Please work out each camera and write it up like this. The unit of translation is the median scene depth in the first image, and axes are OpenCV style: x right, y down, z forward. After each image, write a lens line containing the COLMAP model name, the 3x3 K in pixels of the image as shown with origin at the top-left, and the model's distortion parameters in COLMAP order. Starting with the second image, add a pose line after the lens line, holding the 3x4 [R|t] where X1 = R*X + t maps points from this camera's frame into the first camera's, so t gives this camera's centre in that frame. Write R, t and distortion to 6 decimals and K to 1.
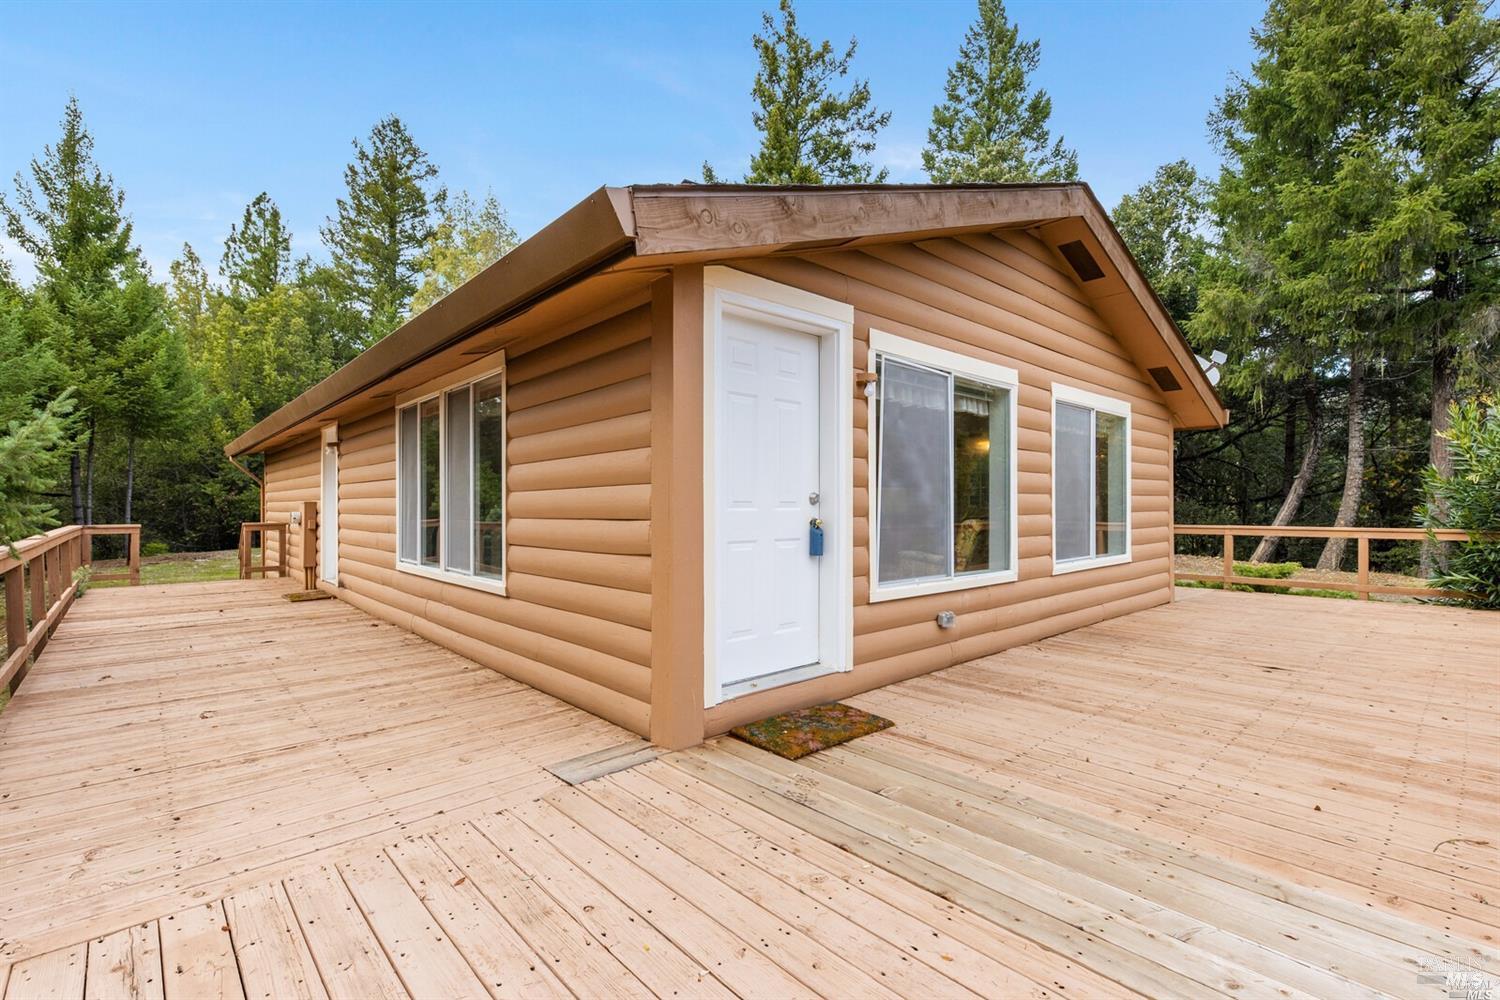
lens RADIAL K [[664.2, 0, 746.9], [0, 664.2, 503.4], [0, 0, 1]] dist [0.014436, -0.004461]
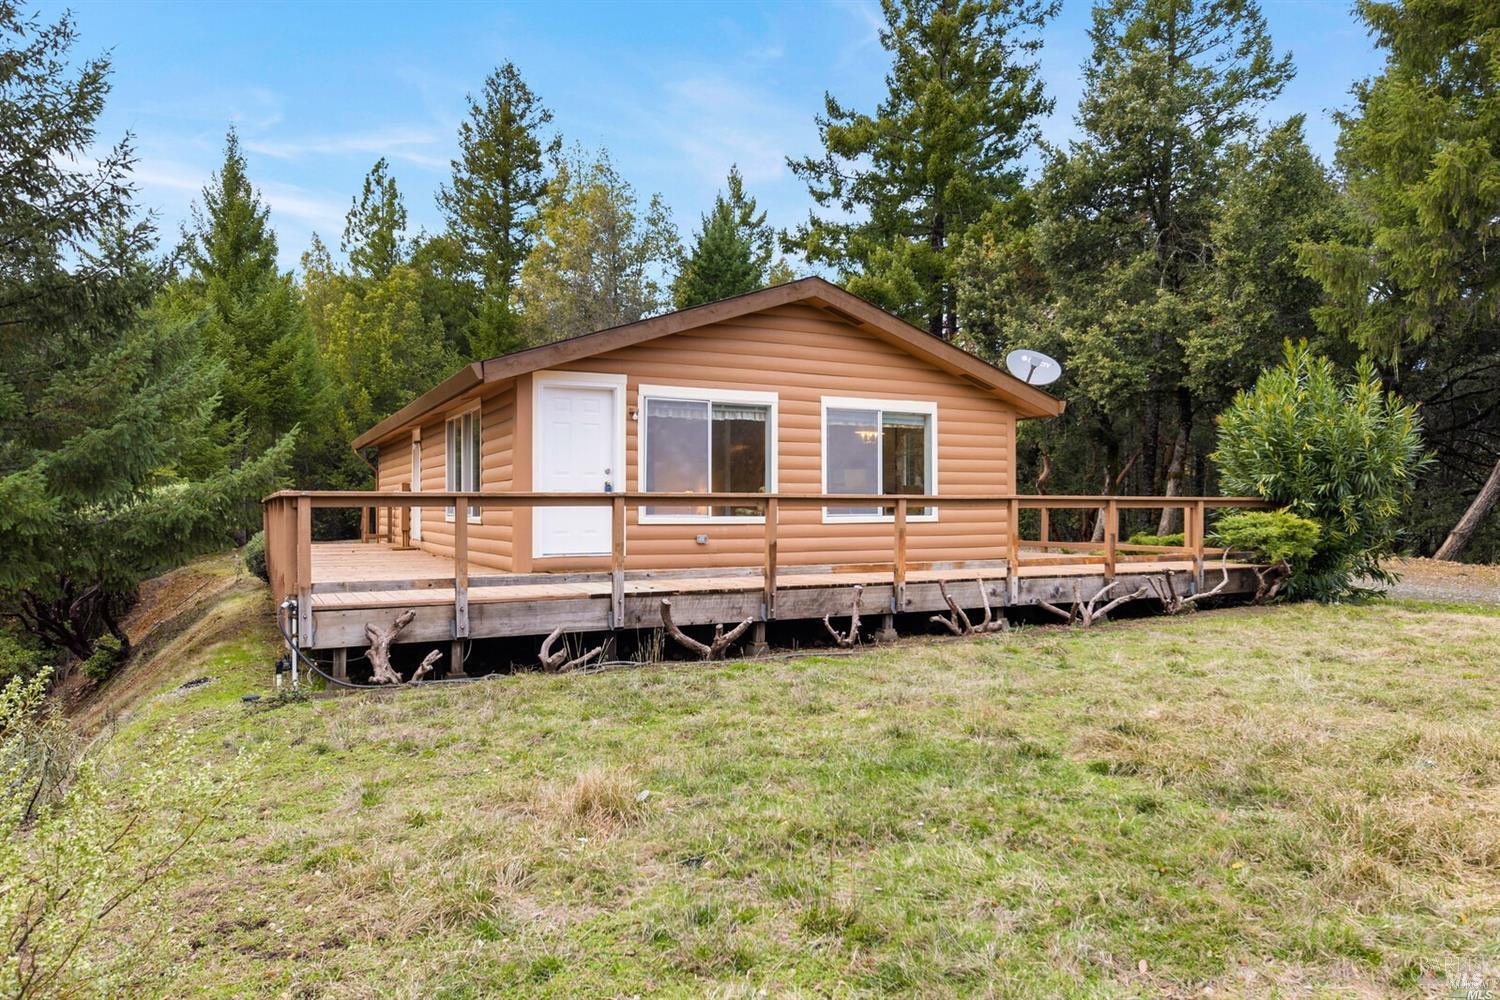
lens RADIAL K [[1004.4, 0, 752.3], [0, 1004.4, 499.2], [0, 0, 1]] dist [-0.000533, 0.006371]
pose [[0.962705, -0.001821, -0.270548, 0.287753], [0.000811, 0.999992, -0.003847, 0.019250], [0.270553, 0.003485, 0.962699, -0.387383]]
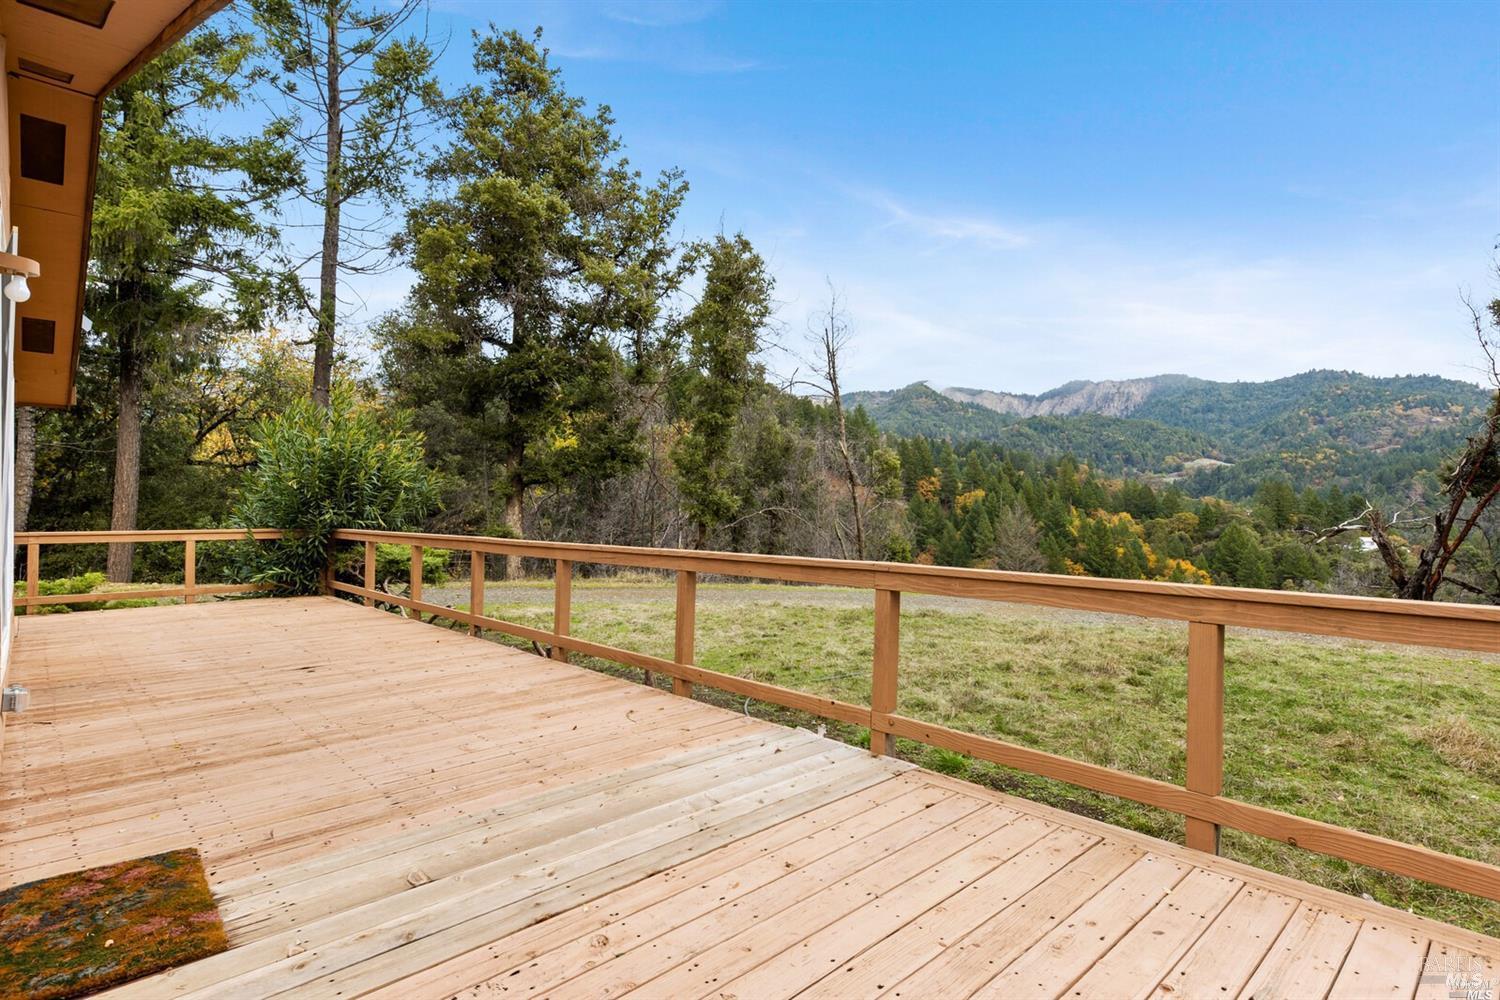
lens RADIAL K [[761.3, 0, 745.8], [0, 761.3, 511.1], [0, 0, 1]] dist [0.016499, -0.002711]
pose [[-0.009923, -0.002967, 0.999946, -0.108510], [-0.005644, 0.999980, 0.002911, 0.000724], [-0.999935, -0.005615, -0.009939, 0.101920]]
